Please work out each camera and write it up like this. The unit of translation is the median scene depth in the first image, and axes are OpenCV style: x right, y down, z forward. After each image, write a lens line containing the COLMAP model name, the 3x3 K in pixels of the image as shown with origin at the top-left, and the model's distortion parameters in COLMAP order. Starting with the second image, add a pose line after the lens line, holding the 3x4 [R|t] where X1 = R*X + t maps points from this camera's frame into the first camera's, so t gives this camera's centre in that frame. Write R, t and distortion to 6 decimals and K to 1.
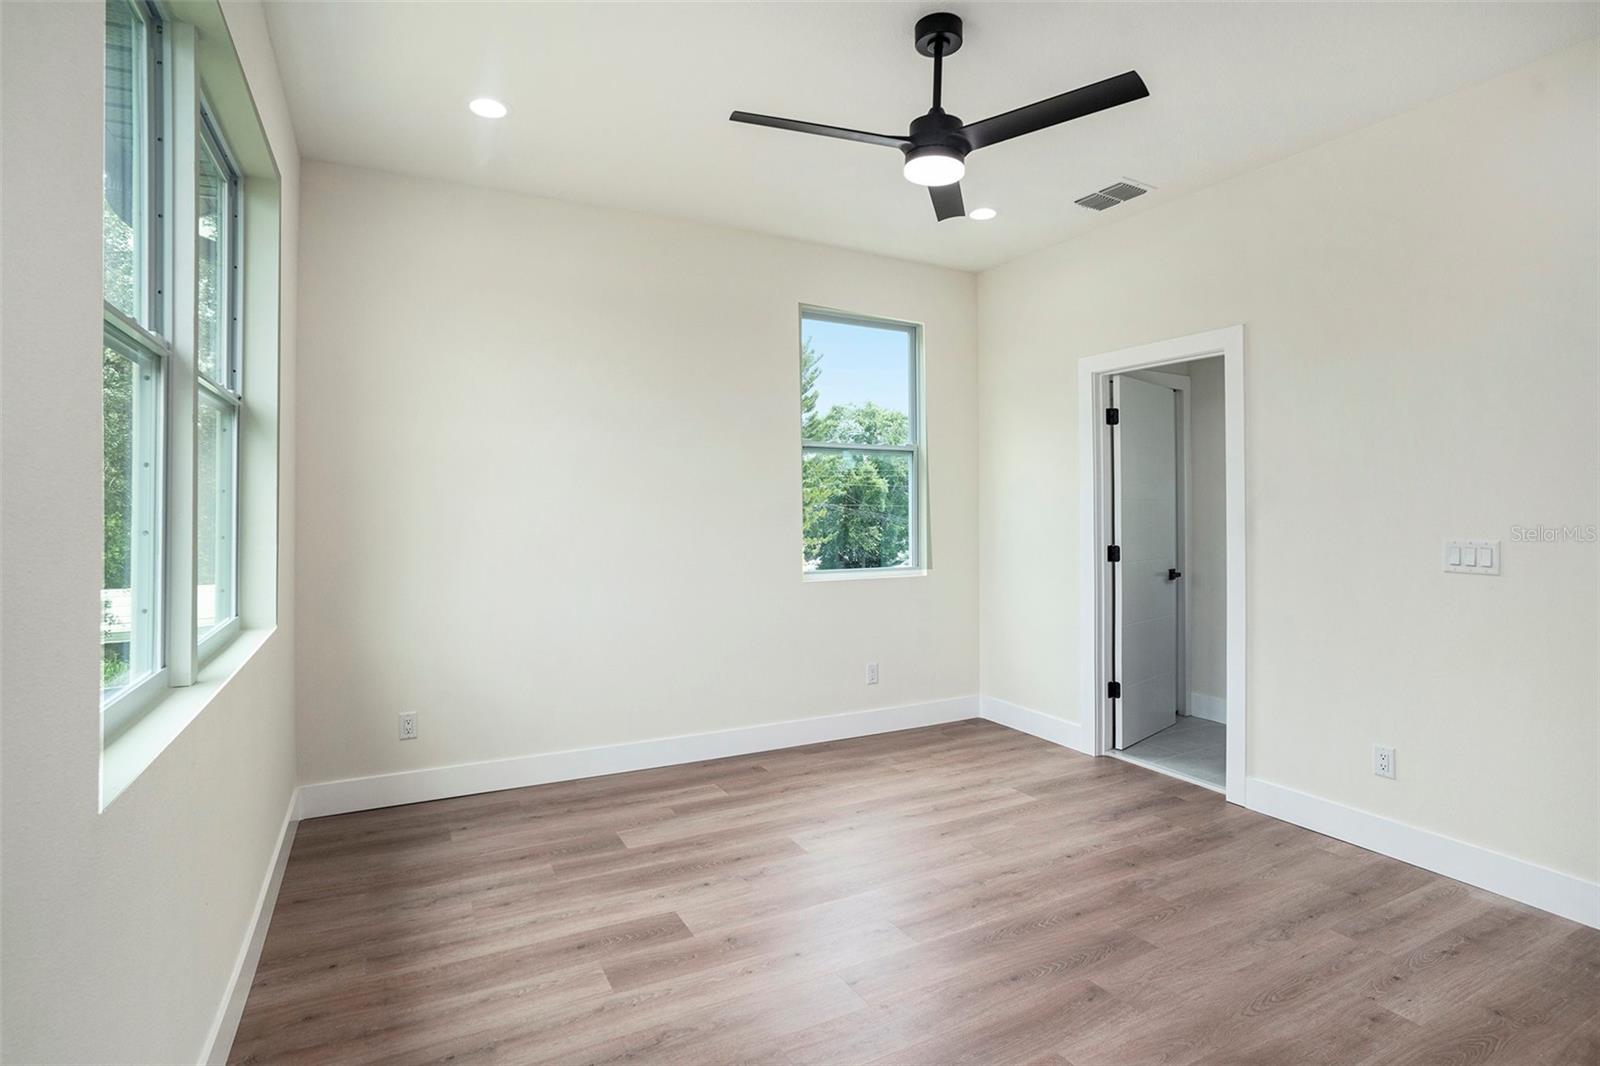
lens RADIAL K [[790.1, 0, 791.9], [0, 790.1, 529.7], [0, 0, 1]] dist [-0.070185, 0.037603]
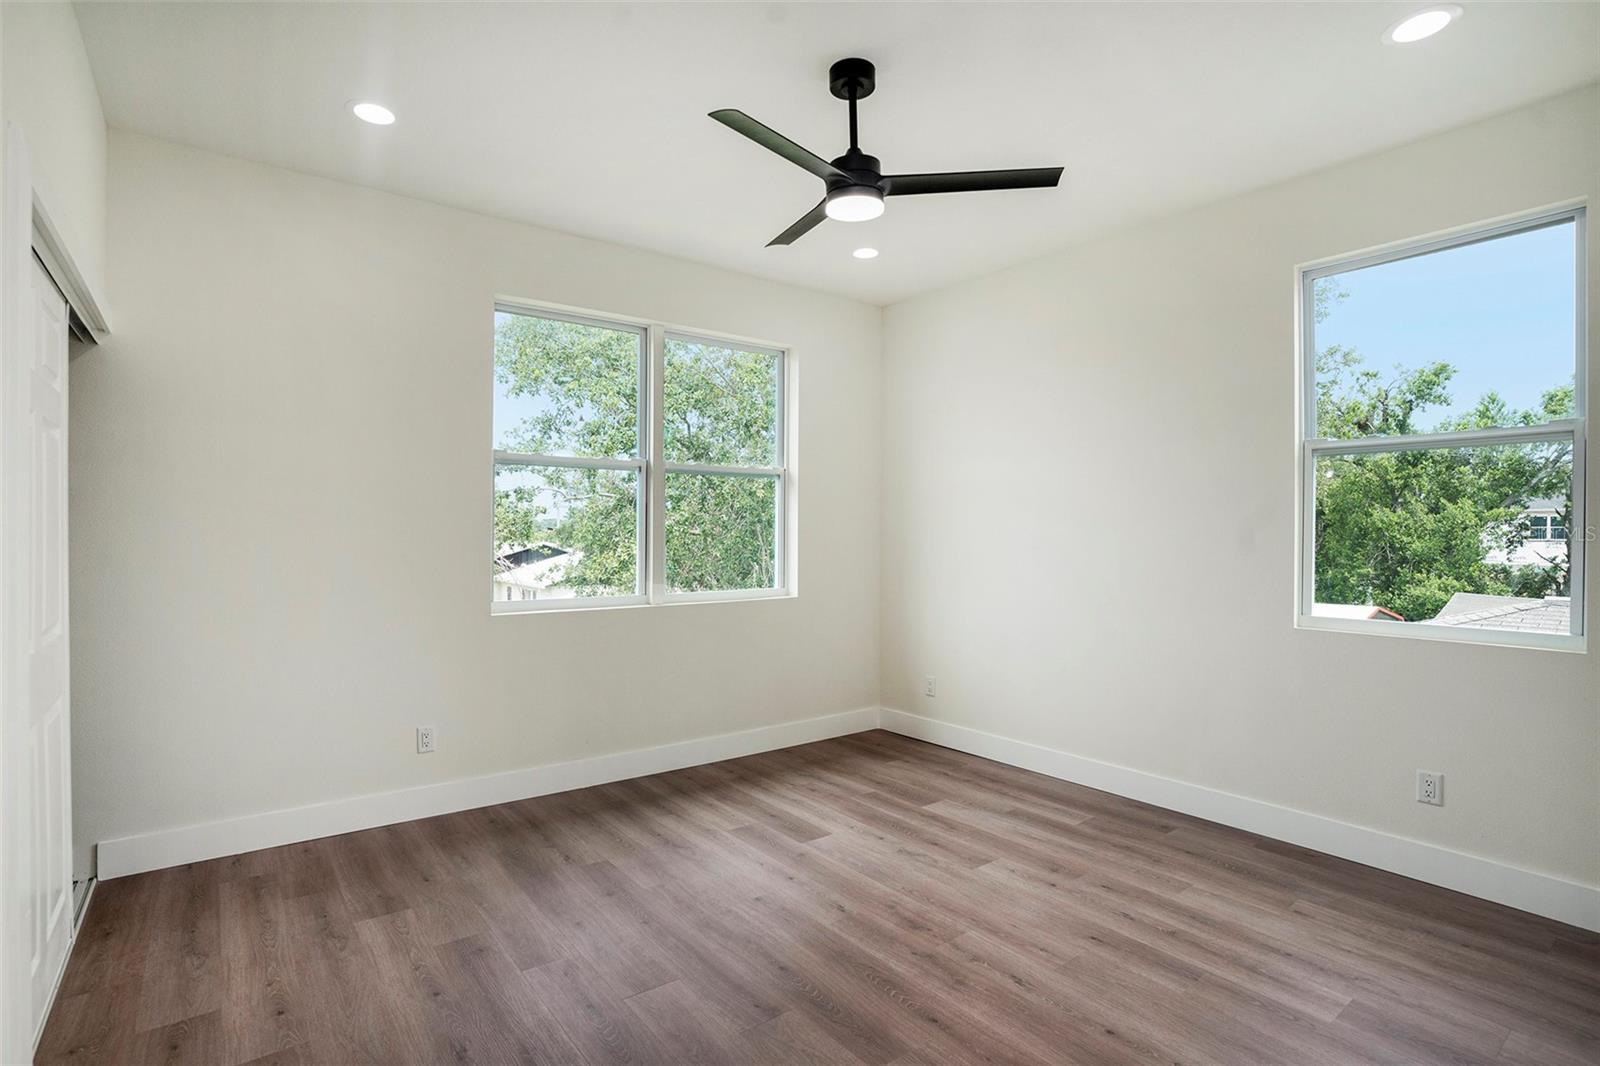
lens RADIAL K [[790.1, 0, 791.9], [0, 790.1, 529.7], [0, 0, 1]] dist [-0.070185, 0.037603]
pose [[0.169579, 0.000895, -0.985516, 0.956616], [-0.025119, 0.999679, -0.003415, -0.016519], [0.985196, 0.025334, 0.169547, 0.577500]]
